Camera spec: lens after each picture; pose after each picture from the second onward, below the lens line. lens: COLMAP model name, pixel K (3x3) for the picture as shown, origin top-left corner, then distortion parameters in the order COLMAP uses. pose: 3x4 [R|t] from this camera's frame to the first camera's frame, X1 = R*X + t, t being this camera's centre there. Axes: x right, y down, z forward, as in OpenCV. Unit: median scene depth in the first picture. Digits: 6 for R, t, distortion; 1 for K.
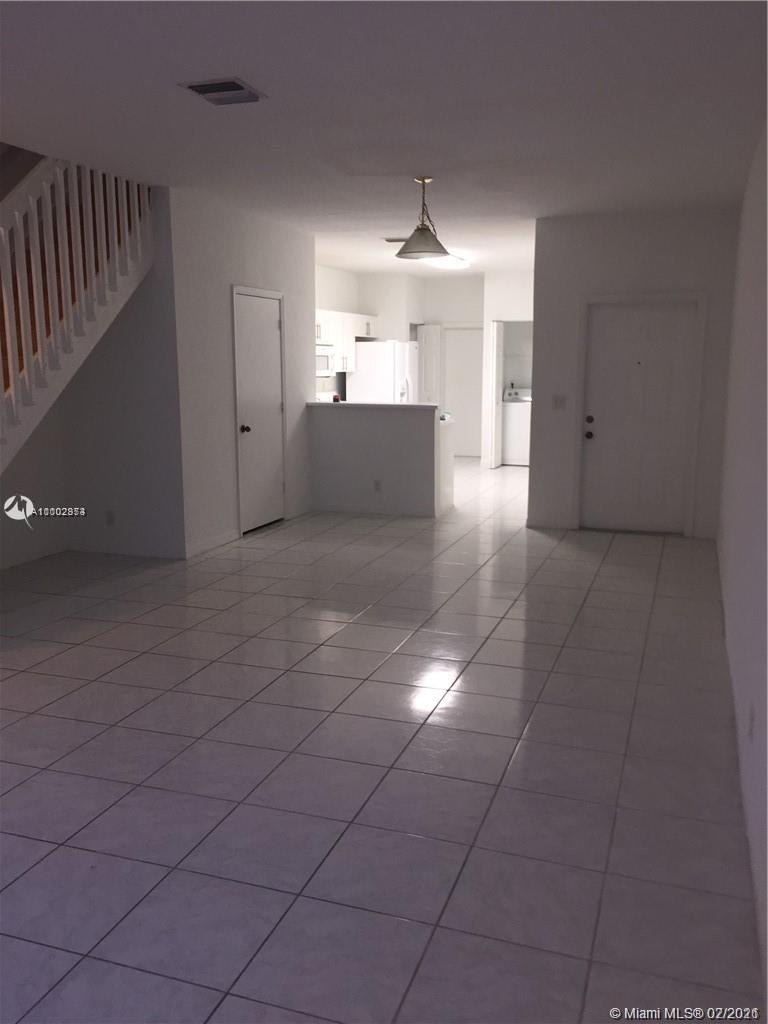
lens RADIAL K [[873.2, 0, 385.0], [0, 873.2, 510.7], [0, 0, 1]] dist [0.076417, 0.002967]
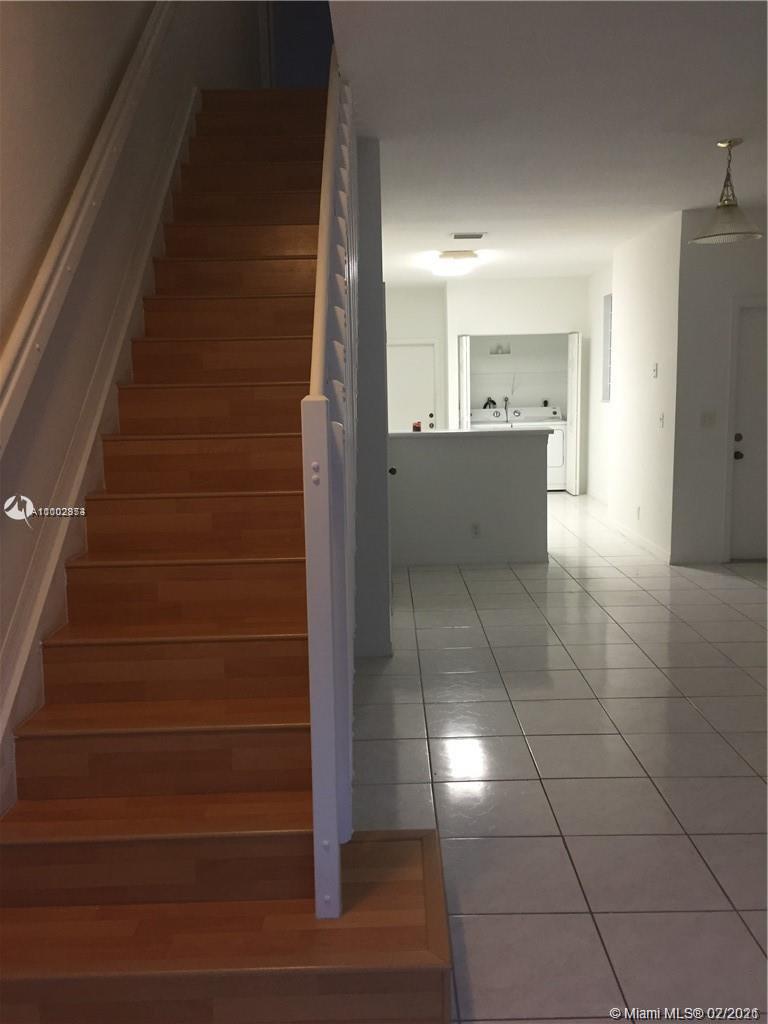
lens RADIAL K [[873.2, 0, 383.3], [0, 873.2, 514.2], [0, 0, 1]] dist [0.076417, 0.002967]
pose [[0.946604, -0.073822, 0.313832, -0.378967], [0.081521, 0.996606, -0.011460, -0.044289], [-0.311921, 0.036432, 0.949409, 0.259462]]
